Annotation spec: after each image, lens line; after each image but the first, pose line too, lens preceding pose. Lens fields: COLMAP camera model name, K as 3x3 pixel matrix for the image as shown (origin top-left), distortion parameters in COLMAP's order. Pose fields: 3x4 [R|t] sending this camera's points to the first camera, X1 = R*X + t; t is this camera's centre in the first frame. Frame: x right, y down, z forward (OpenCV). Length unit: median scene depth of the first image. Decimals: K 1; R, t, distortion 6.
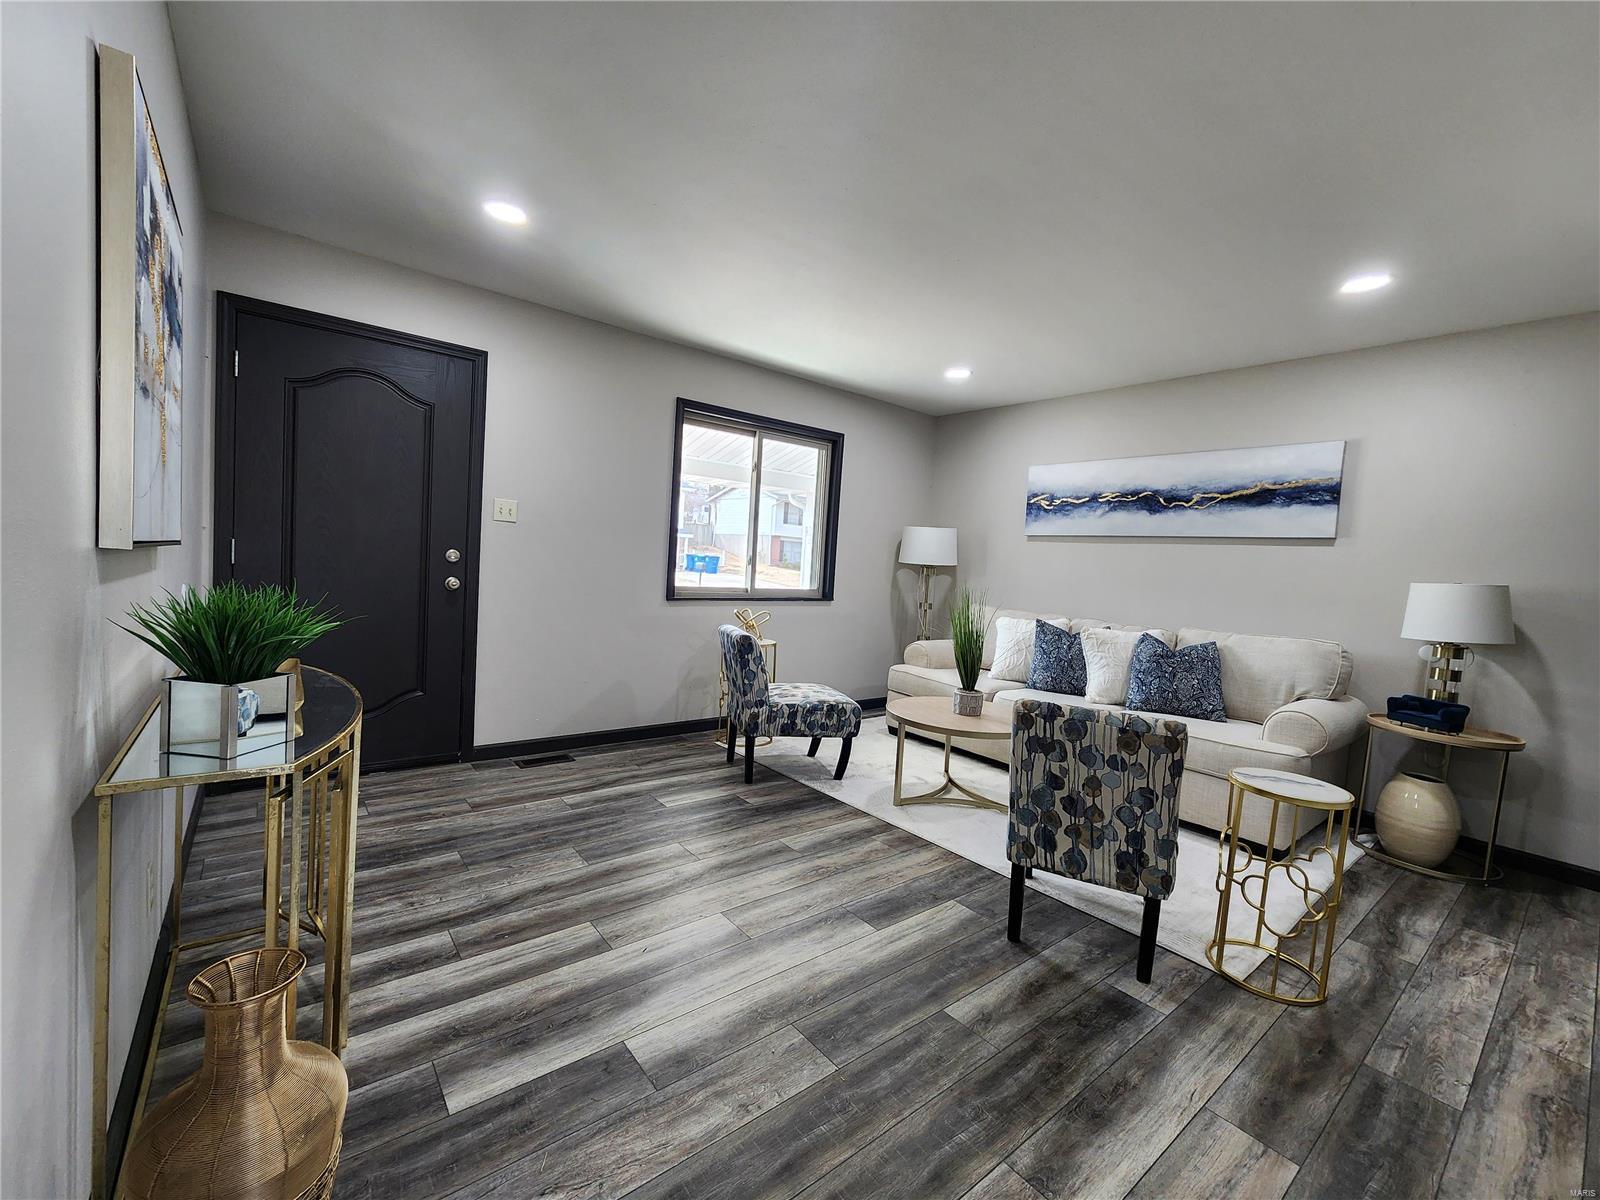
lens RADIAL K [[655.8, 0, 795.6], [0, 655.8, 605.3], [0, 0, 1]] dist [0.001790, -0.000853]
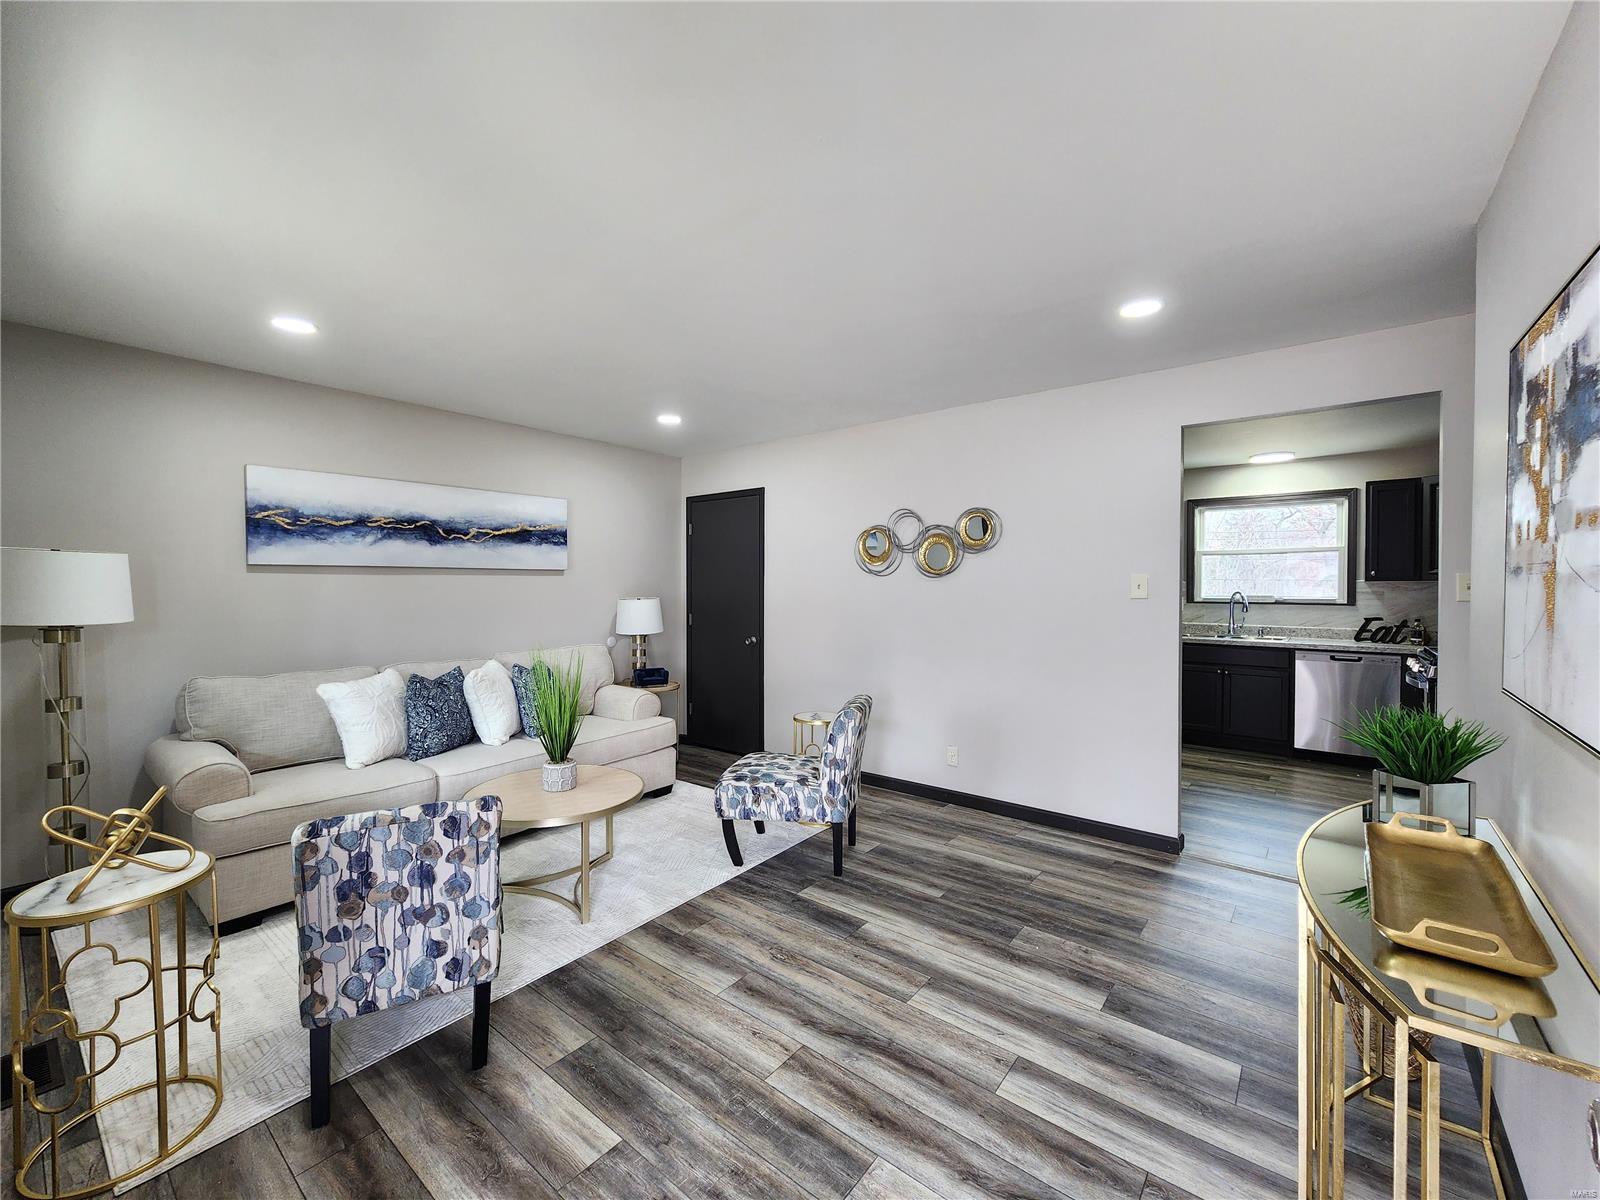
lens RADIAL K [[655.8, 0, 798.4], [0, 655.8, 594.3], [0, 0, 1]] dist [0.001790, -0.000853]
pose [[-0.213792, -0.073558, 0.974106, -0.554485], [0.057313, 0.994499, 0.087677, -0.130066], [-0.975196, 0.074574, -0.208400, 0.737304]]
